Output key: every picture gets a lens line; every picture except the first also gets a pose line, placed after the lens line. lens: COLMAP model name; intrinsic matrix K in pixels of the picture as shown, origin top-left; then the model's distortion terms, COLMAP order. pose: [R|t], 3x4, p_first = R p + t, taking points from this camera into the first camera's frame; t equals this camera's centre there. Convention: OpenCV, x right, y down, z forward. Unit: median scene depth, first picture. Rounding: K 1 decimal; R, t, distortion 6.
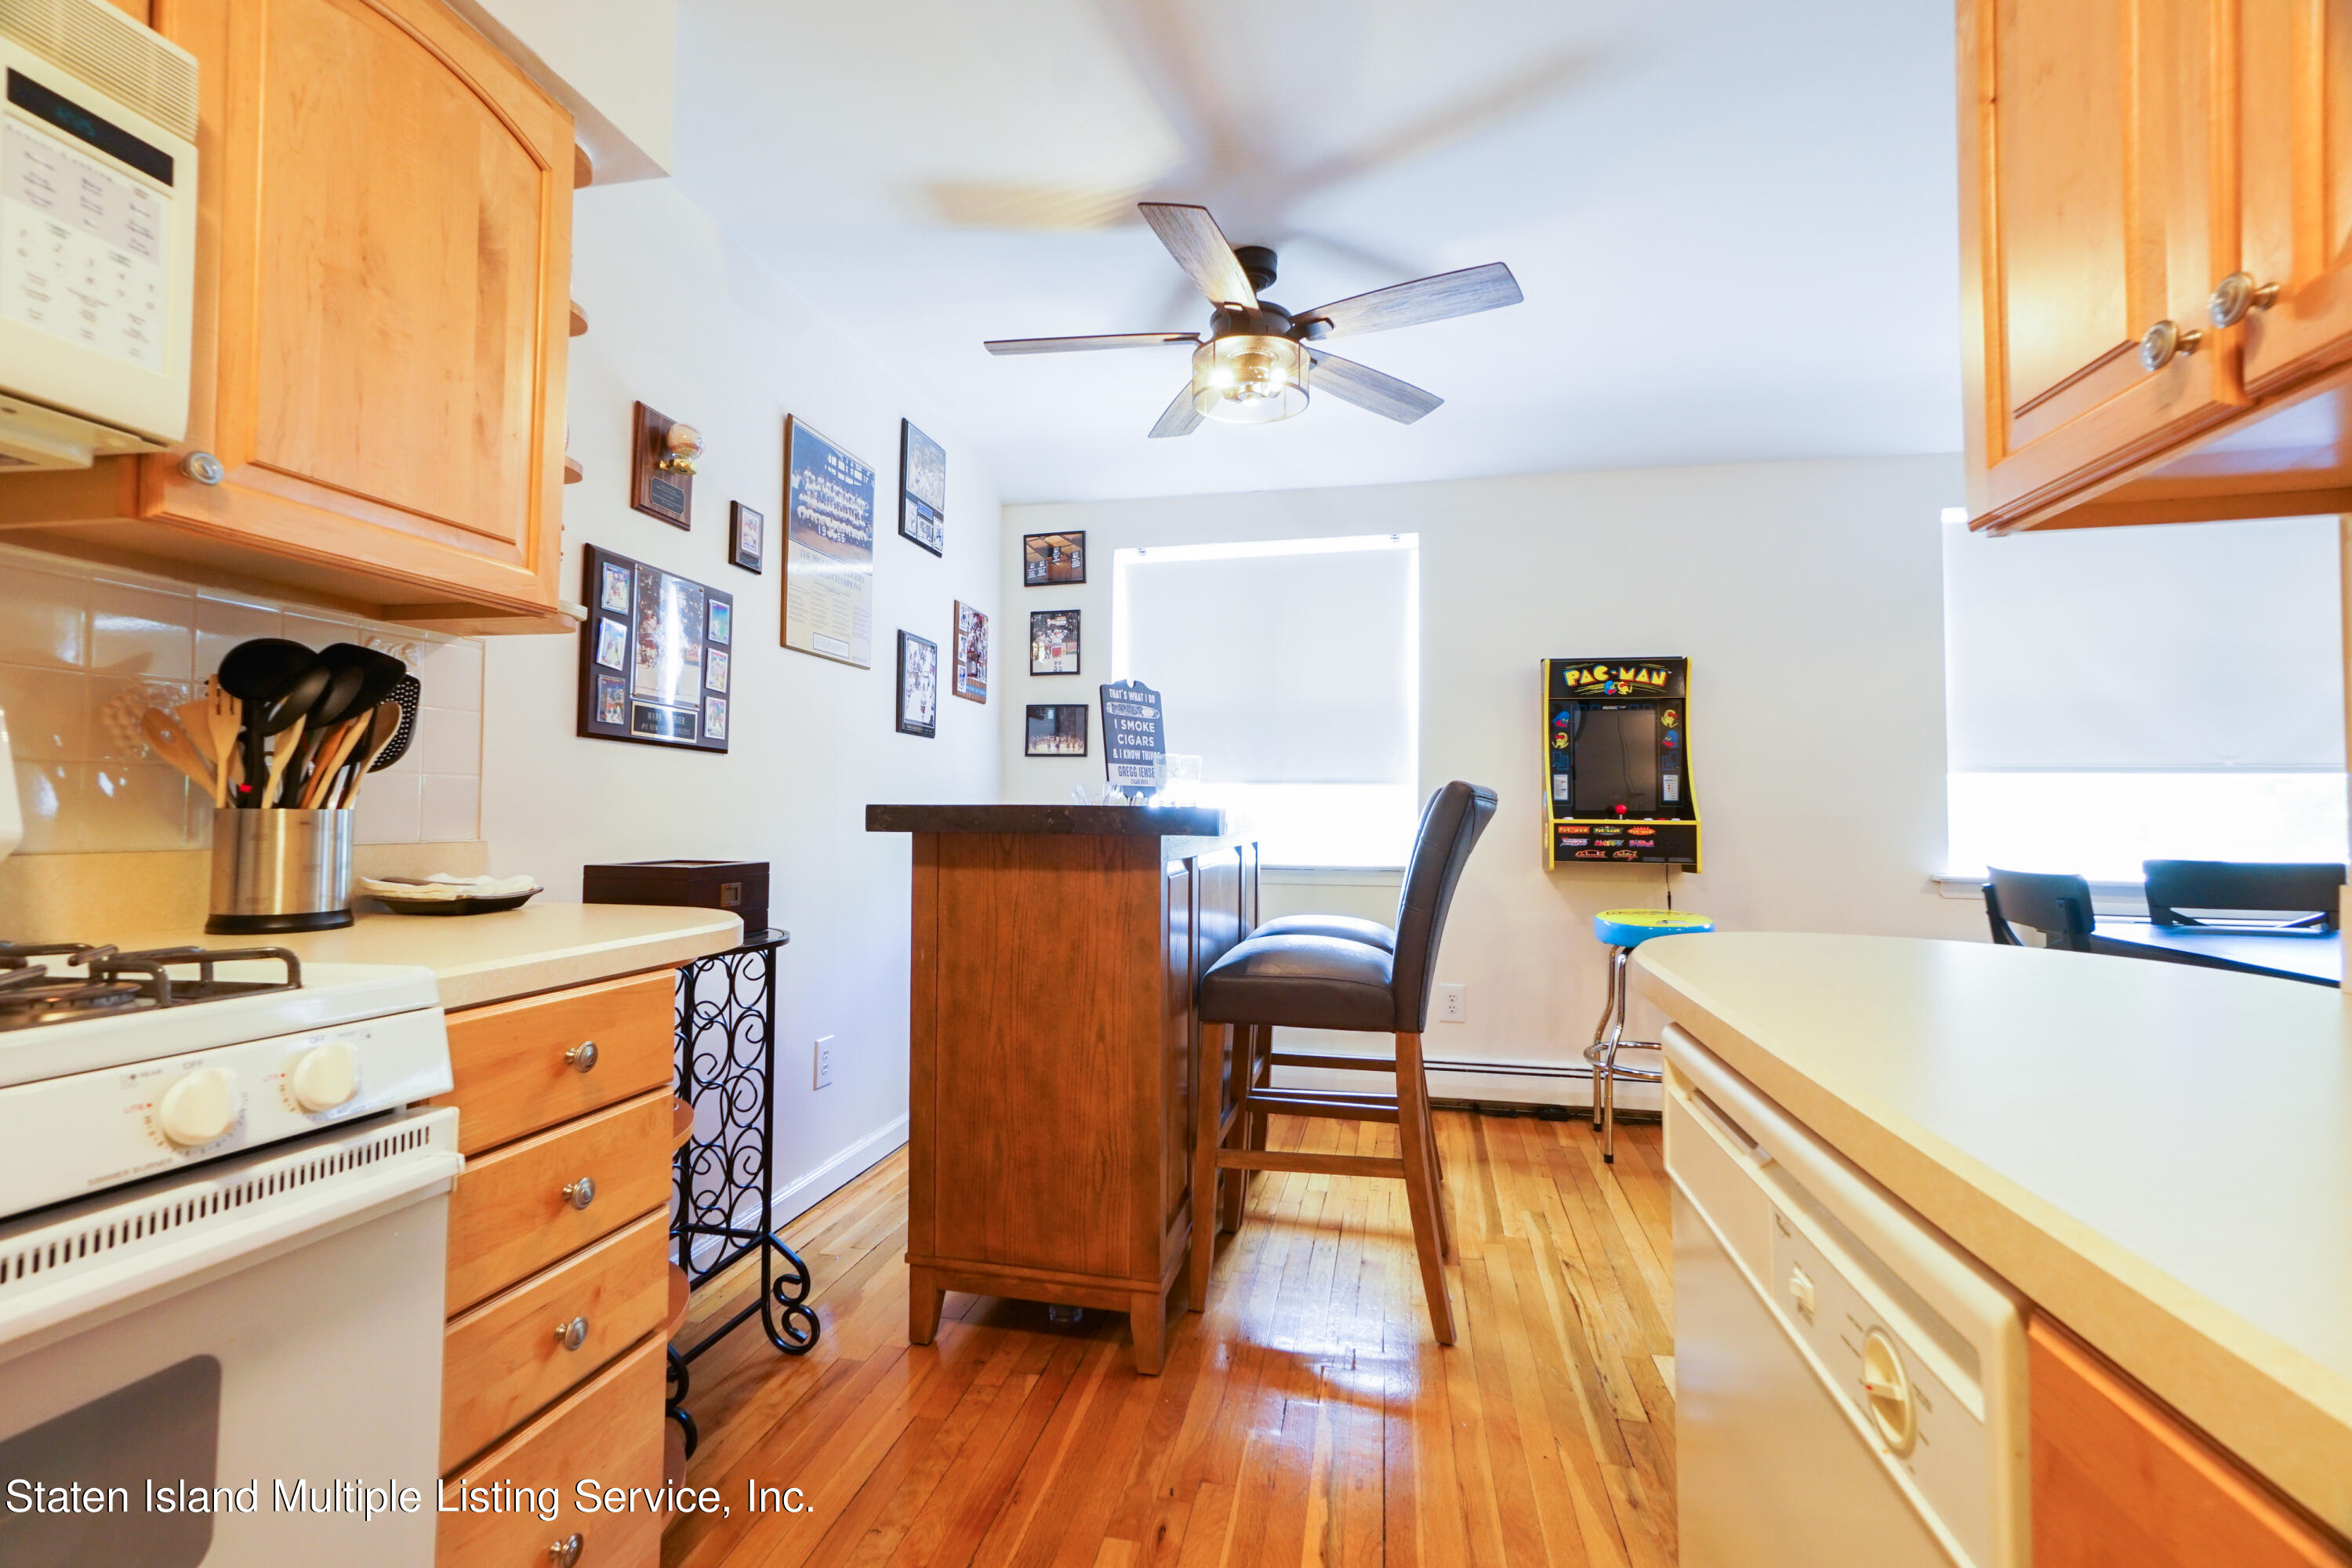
lens RADIAL K [[1046.4, 0, 1165.7], [0, 1046.4, 781.1], [0, 0, 1]] dist [-0.010635, 0.014901]
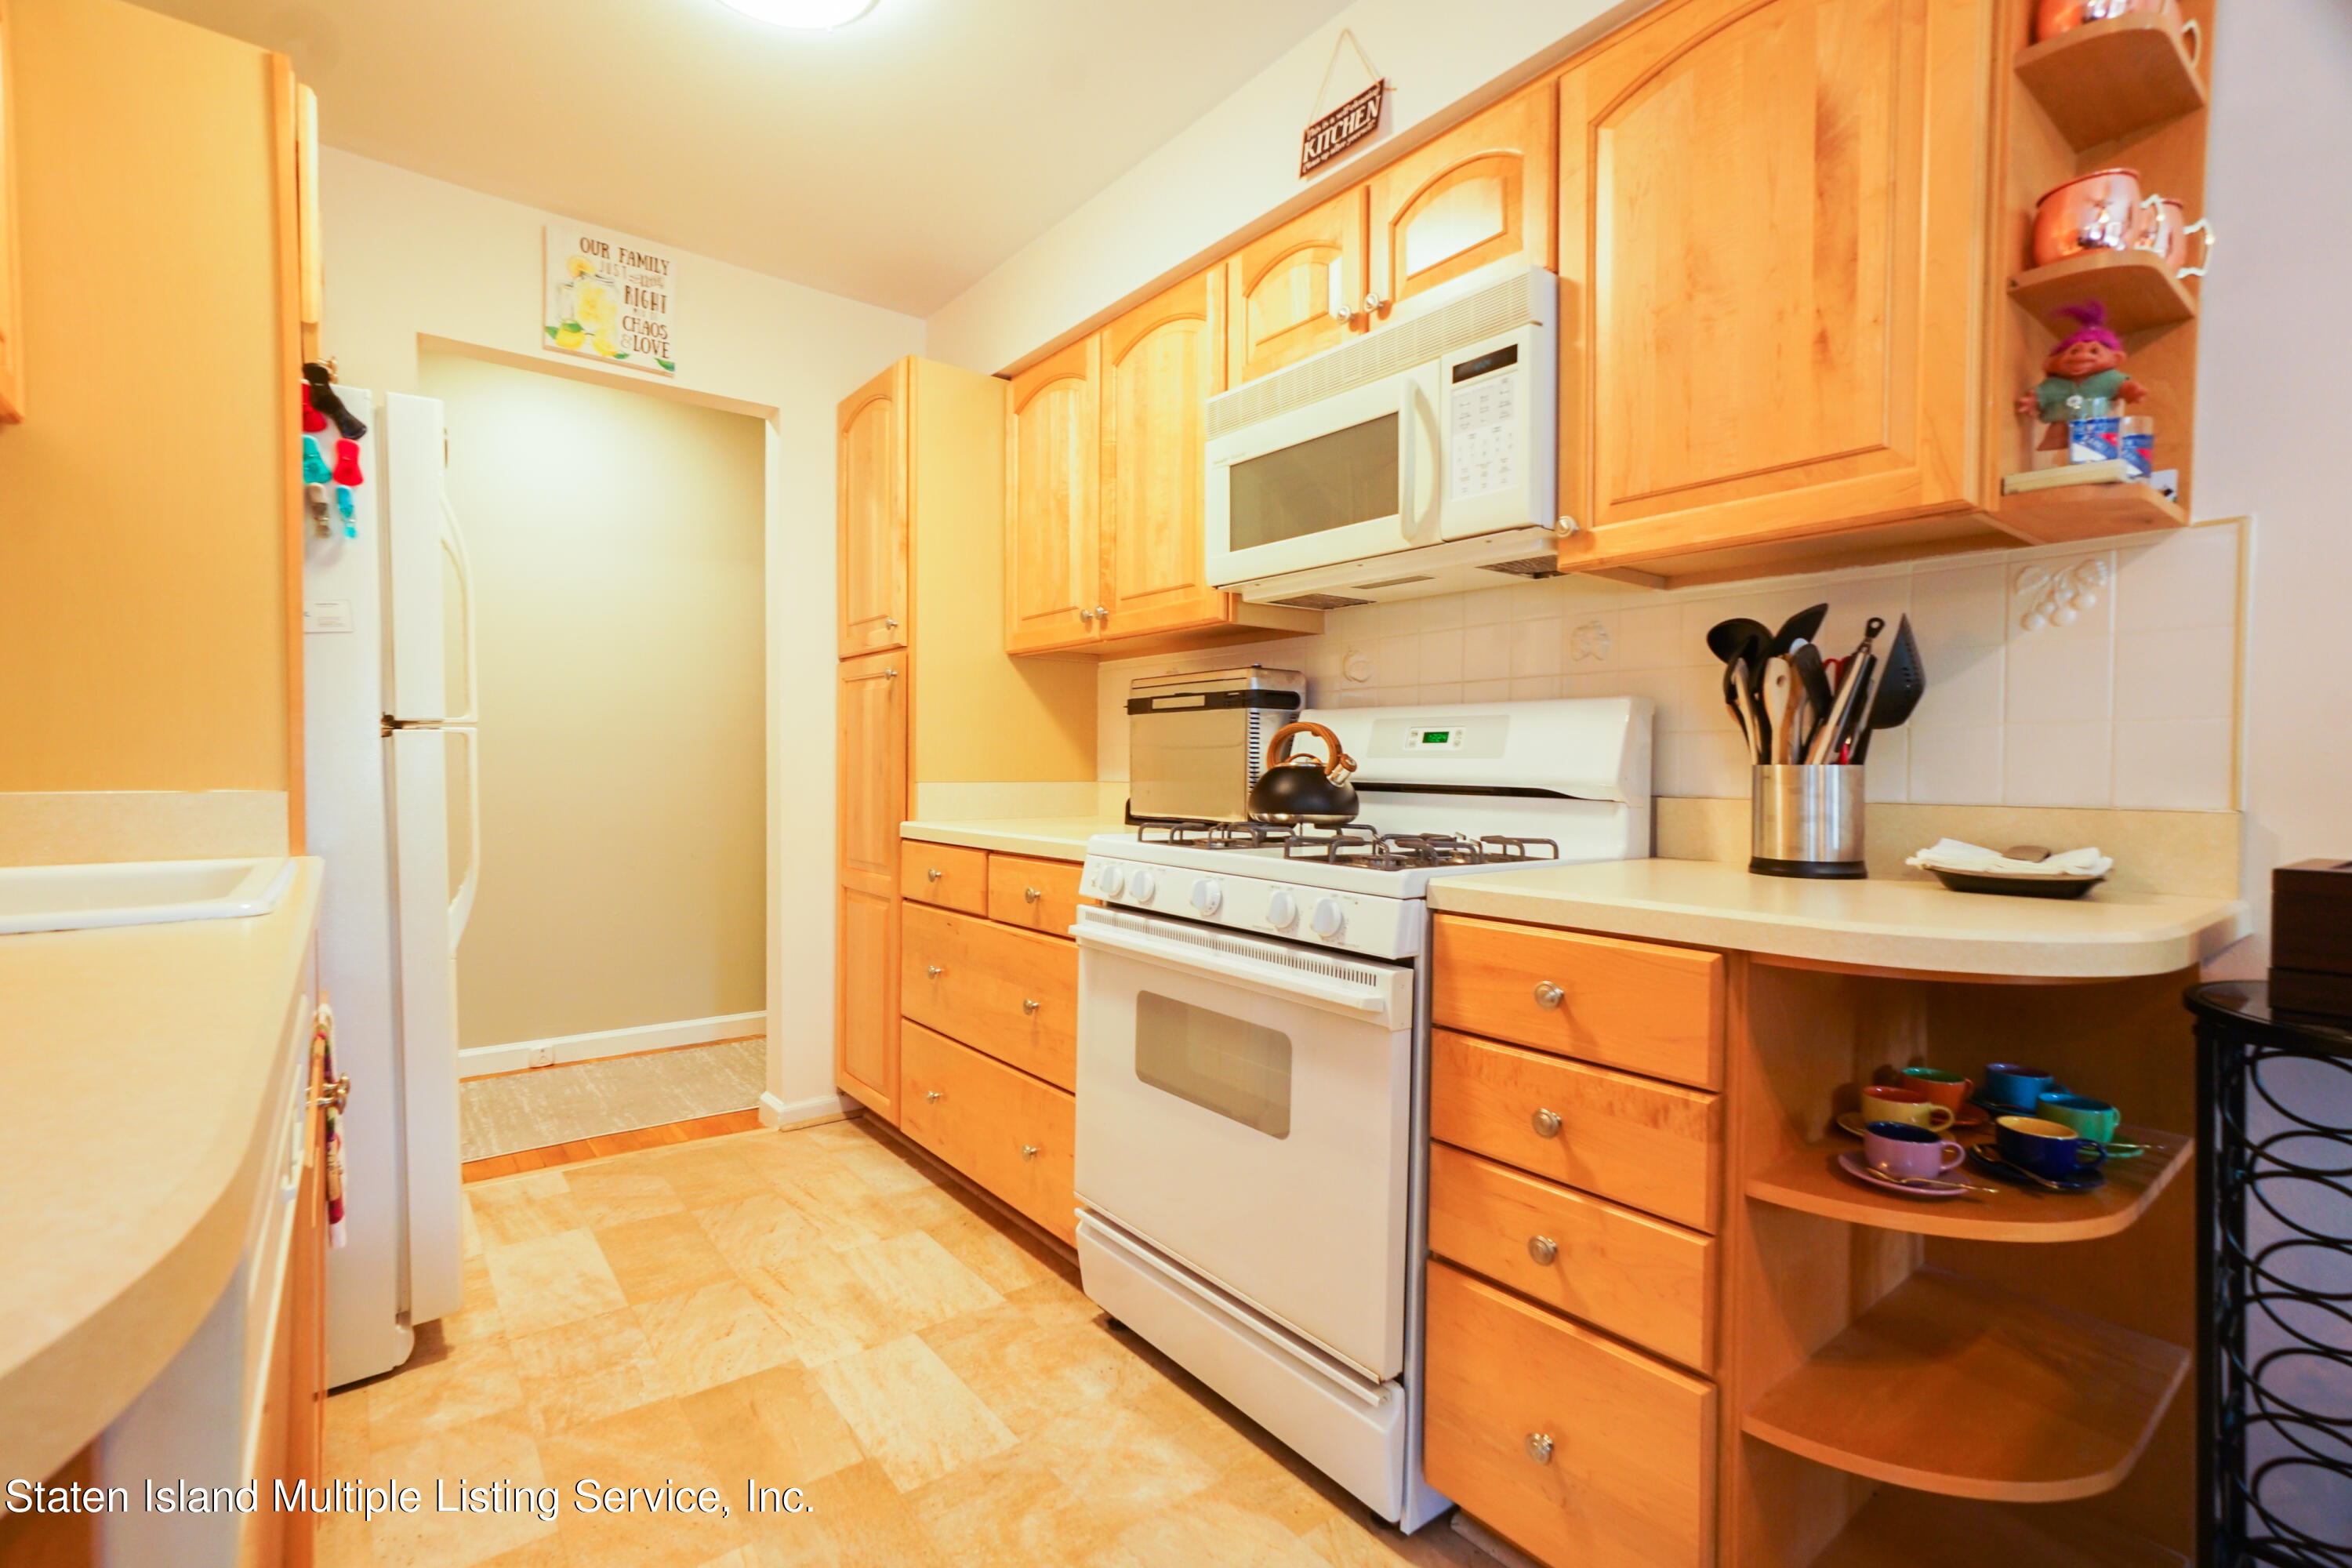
lens RADIAL K [[1050.8, 0, 1164.0], [0, 1050.8, 779.6], [0, 0, 1]] dist [-0.008696, 0.011384]
pose [[-0.639135, -0.004185, -0.769083, 0.174658], [0.011148, 0.999830, -0.014705, 0.020448], [0.769014, -0.017973, -0.638979, 0.481602]]
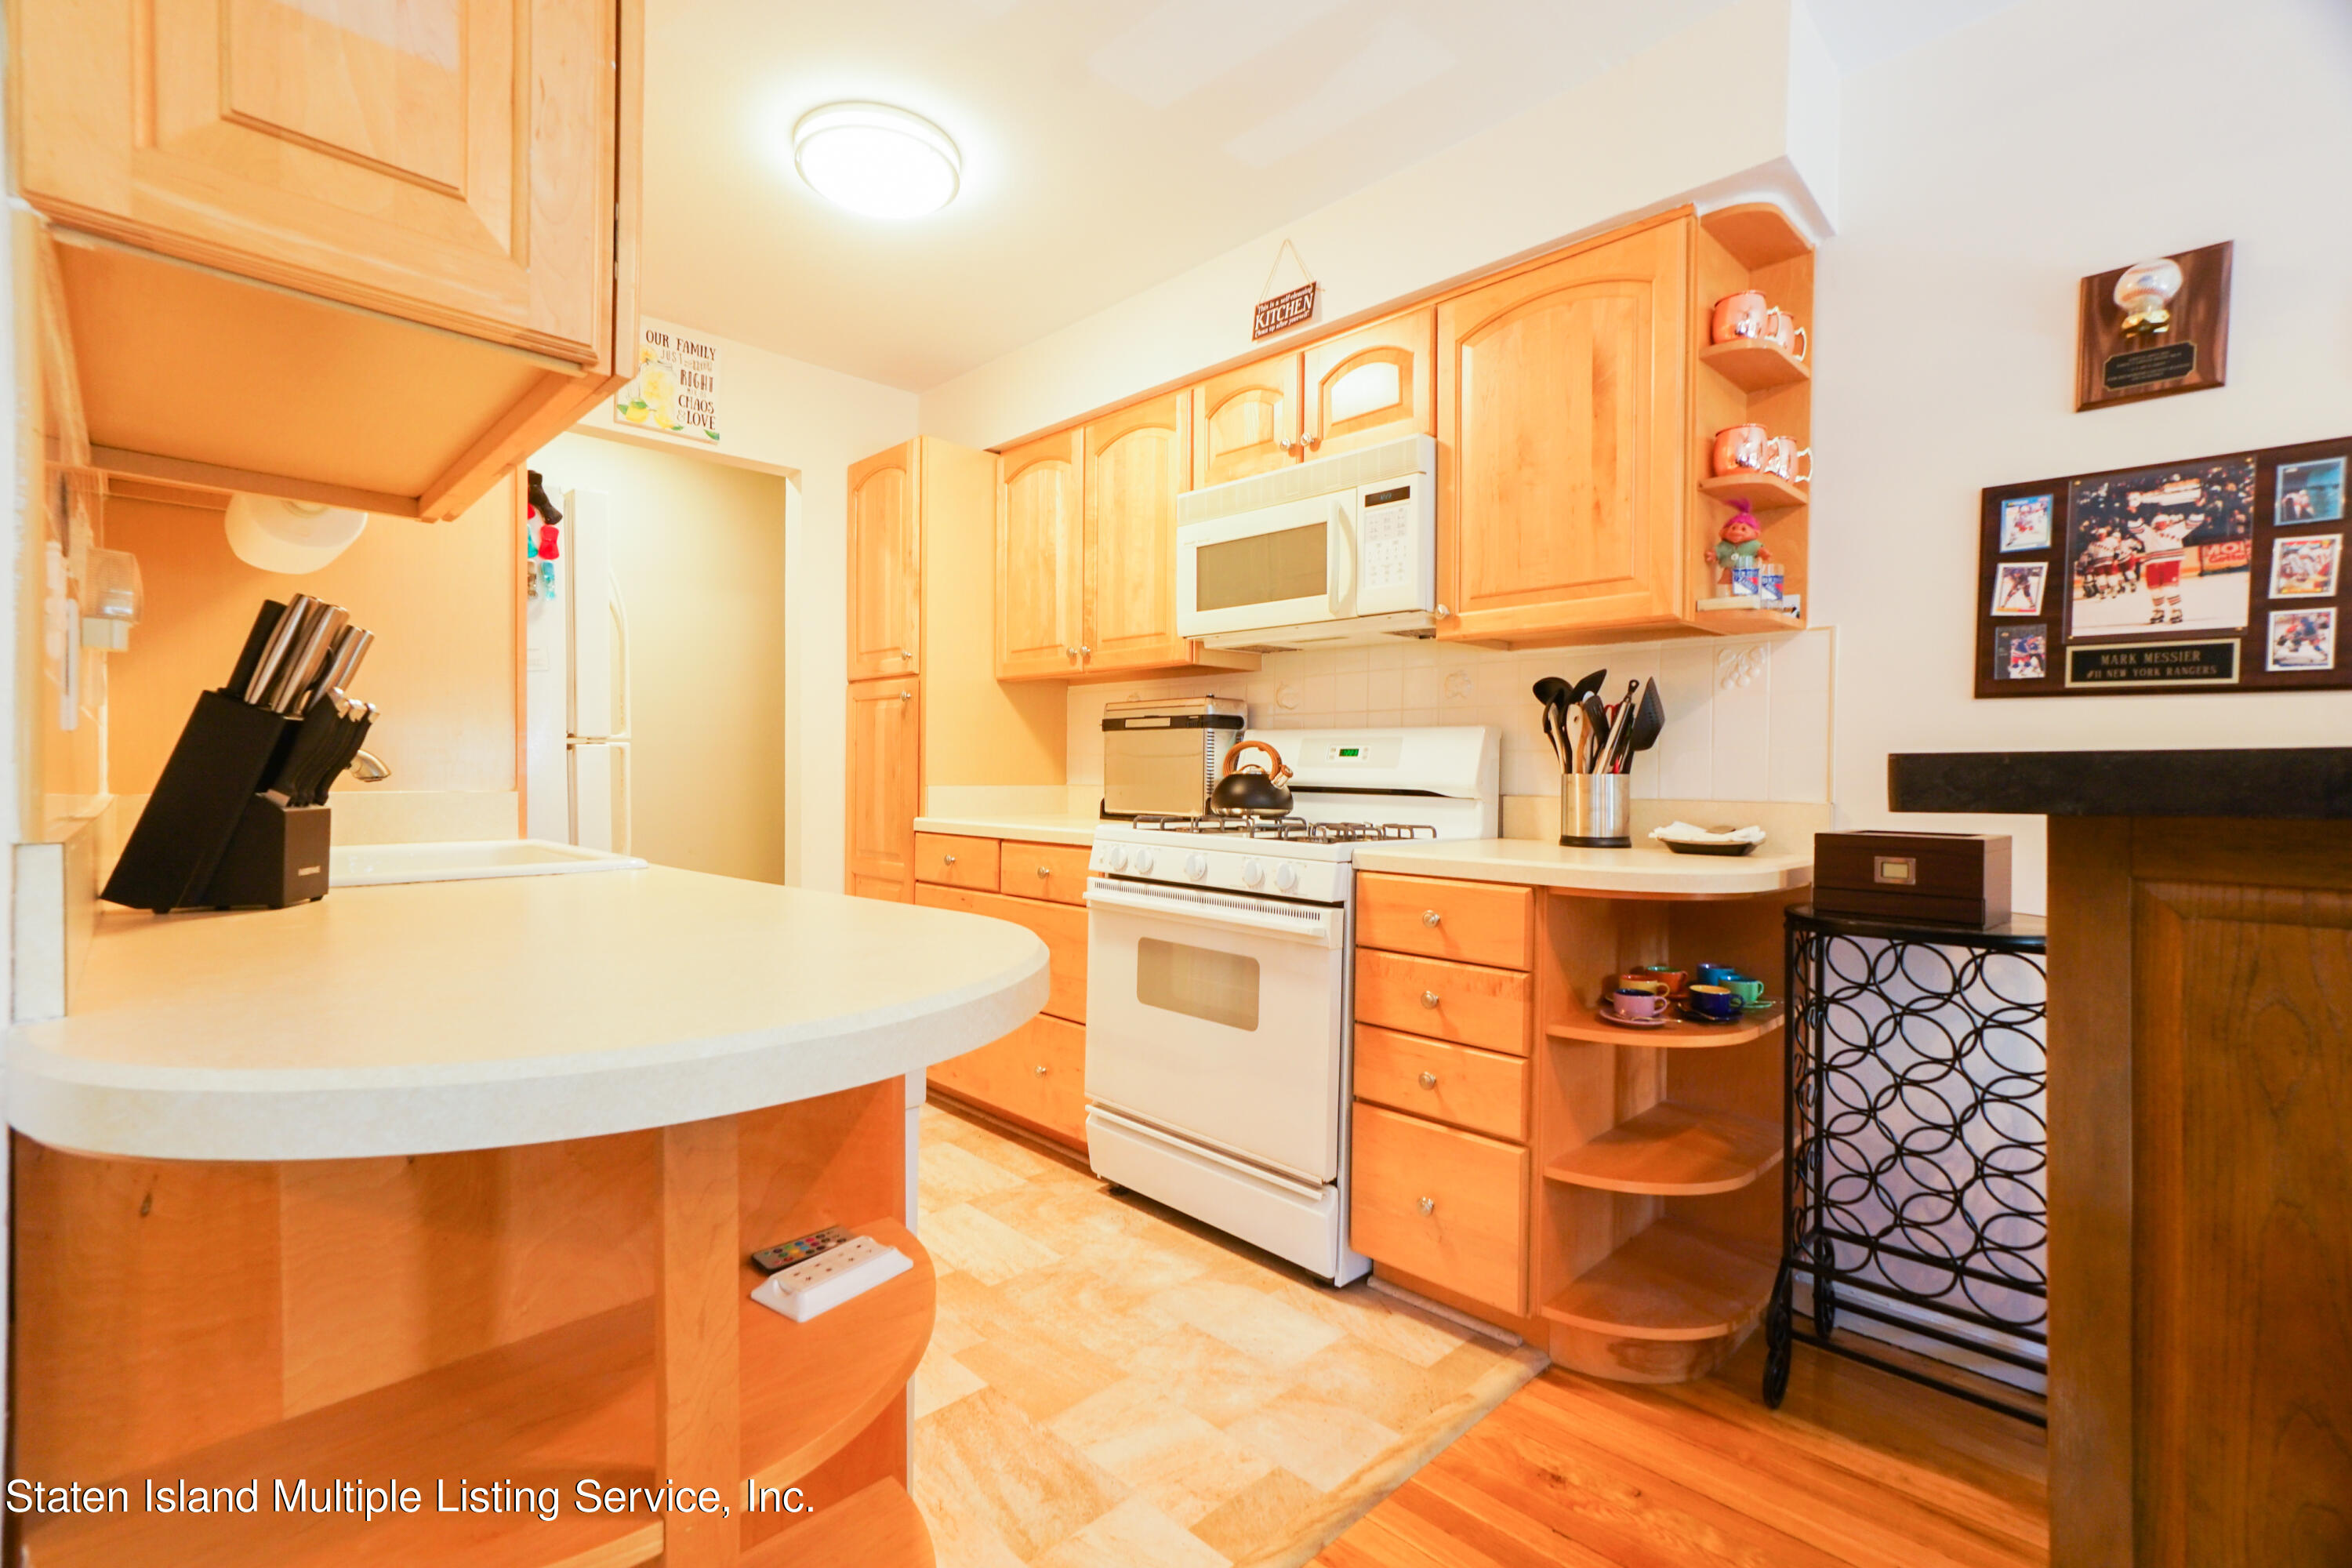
lens RADIAL K [[1050.8, 0, 1164.0], [0, 1050.8, 779.6], [0, 0, 1]] dist [-0.008696, 0.011384]
pose [[-0.553717, -0.008055, -0.832666, 0.374448], [0.011637, 0.999781, -0.017410, 0.022818], [0.832624, -0.019330, -0.553502, 0.550021]]
